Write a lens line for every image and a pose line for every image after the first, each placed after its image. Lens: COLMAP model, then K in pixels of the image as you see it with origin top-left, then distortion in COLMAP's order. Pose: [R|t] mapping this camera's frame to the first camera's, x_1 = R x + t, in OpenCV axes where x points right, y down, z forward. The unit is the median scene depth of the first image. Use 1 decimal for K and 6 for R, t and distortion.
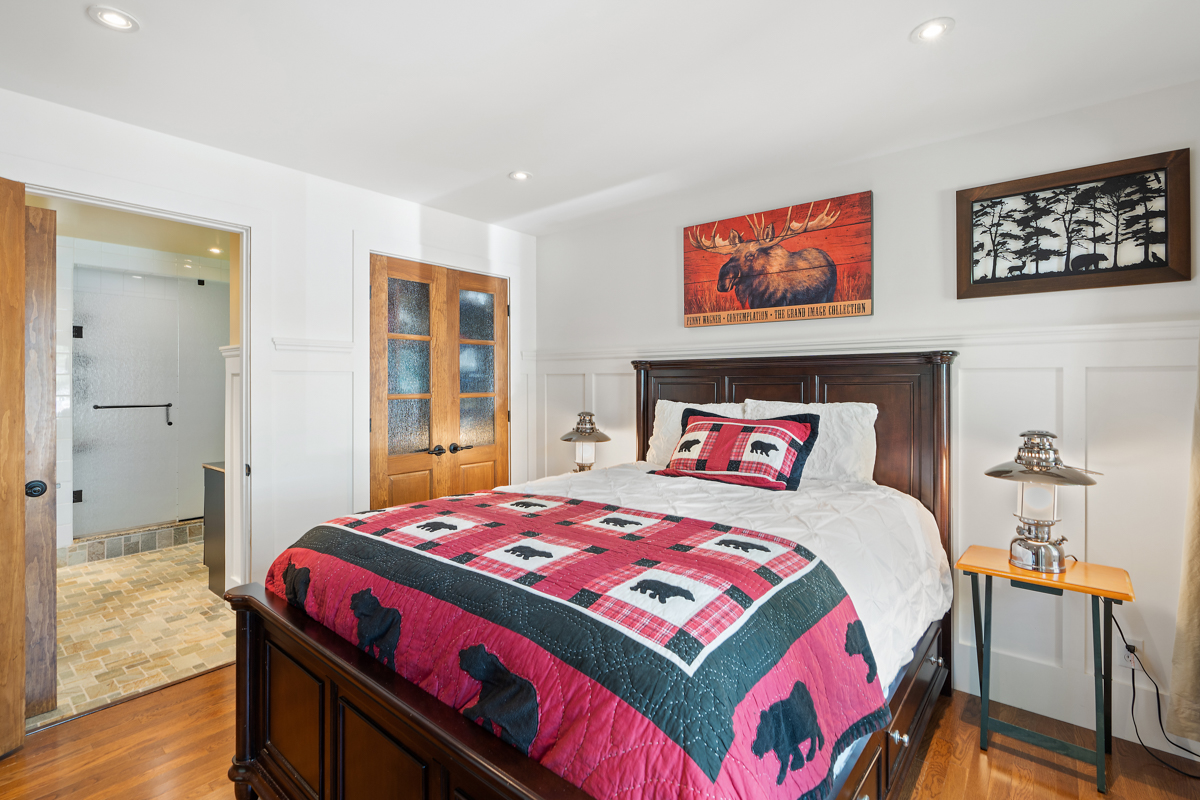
lens RADIAL K [[555.3, 0, 598.5], [0, 555.3, 383.2], [0, 0, 1]] dist [0.001671, 0.001379]
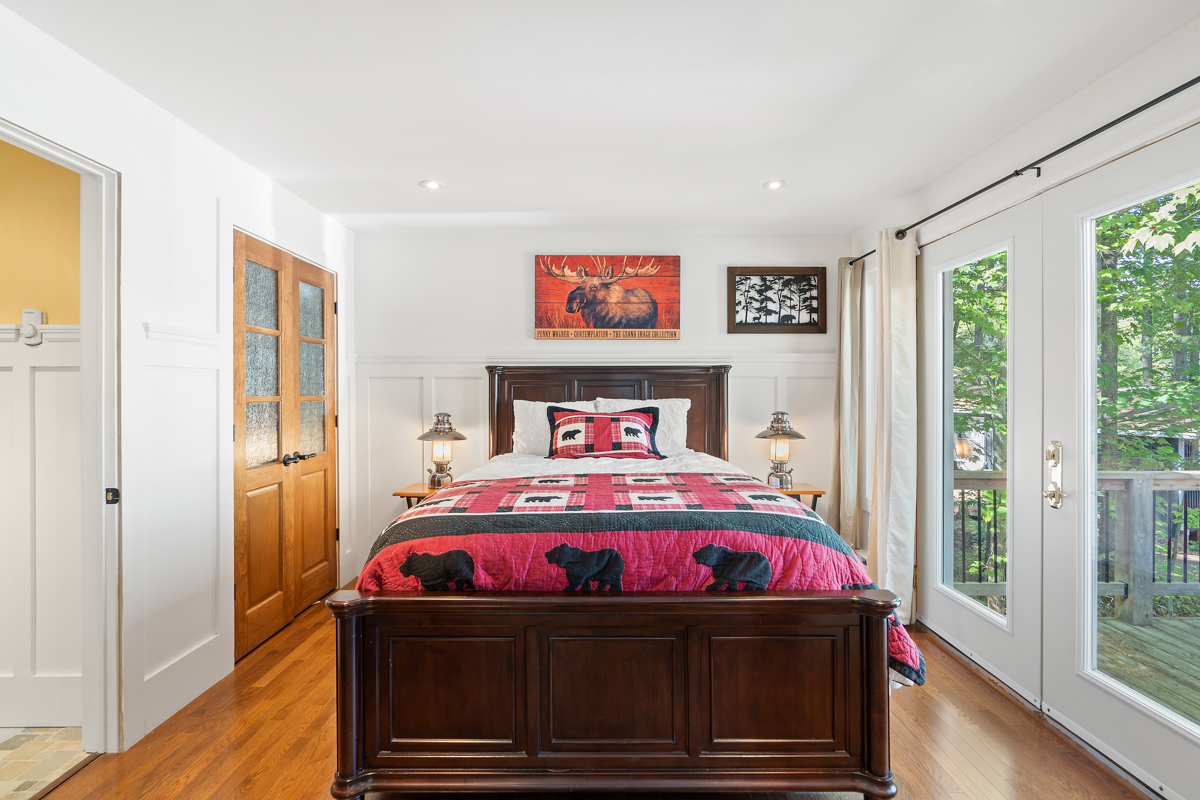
lens RADIAL K [[555.3, 0, 596.3], [0, 555.3, 395.1], [0, 0, 1]] dist [0.001671, 0.001379]
pose [[0.768421, -0.004682, 0.639927, -0.605645], [0.002165, 0.999987, 0.004717, 0.017272], [-0.639941, -0.002240, 0.768421, 0.000983]]
